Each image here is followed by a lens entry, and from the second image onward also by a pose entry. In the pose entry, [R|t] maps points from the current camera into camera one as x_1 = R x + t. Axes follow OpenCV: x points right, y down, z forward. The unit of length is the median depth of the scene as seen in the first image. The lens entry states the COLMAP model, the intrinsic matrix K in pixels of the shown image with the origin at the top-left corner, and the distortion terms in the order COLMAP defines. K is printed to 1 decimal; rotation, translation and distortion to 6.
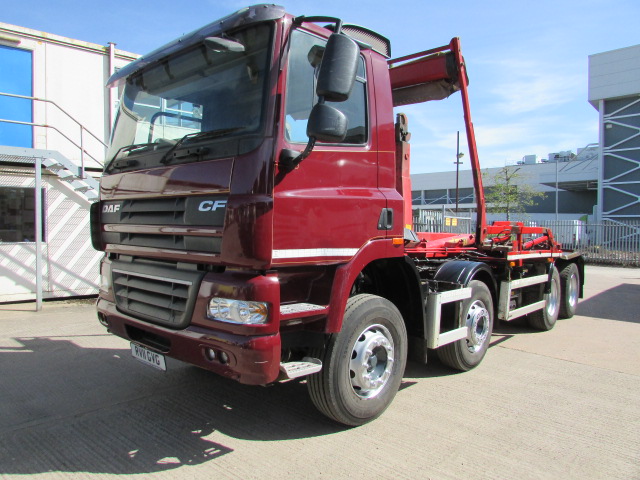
lens RADIAL K [[453.2, 0, 307.6], [0, 453.2, 239.6], [0, 0, 1]] dist [-0.024881, 0.000219]
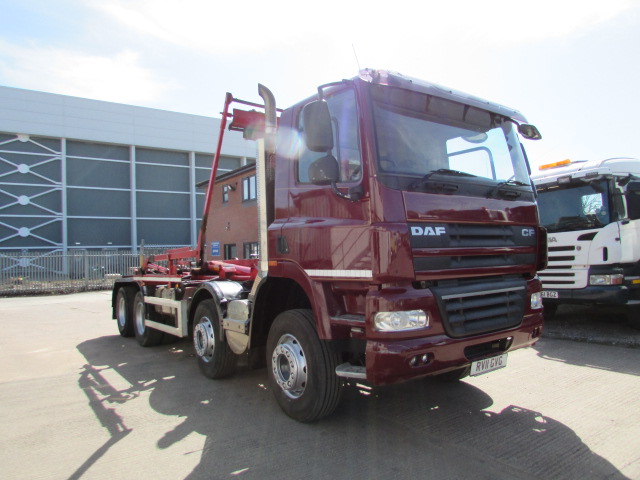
lens RADIAL K [[453.2, 0, 307.6], [0, 453.2, 239.6], [0, 0, 1]] dist [-0.024881, 0.000219]
pose [[0.218365, 0.012092, 0.975792, -1.716048], [0.060155, 0.997855, -0.025828, -0.053176], [-0.974011, 0.064339, 0.217169, 1.303556]]
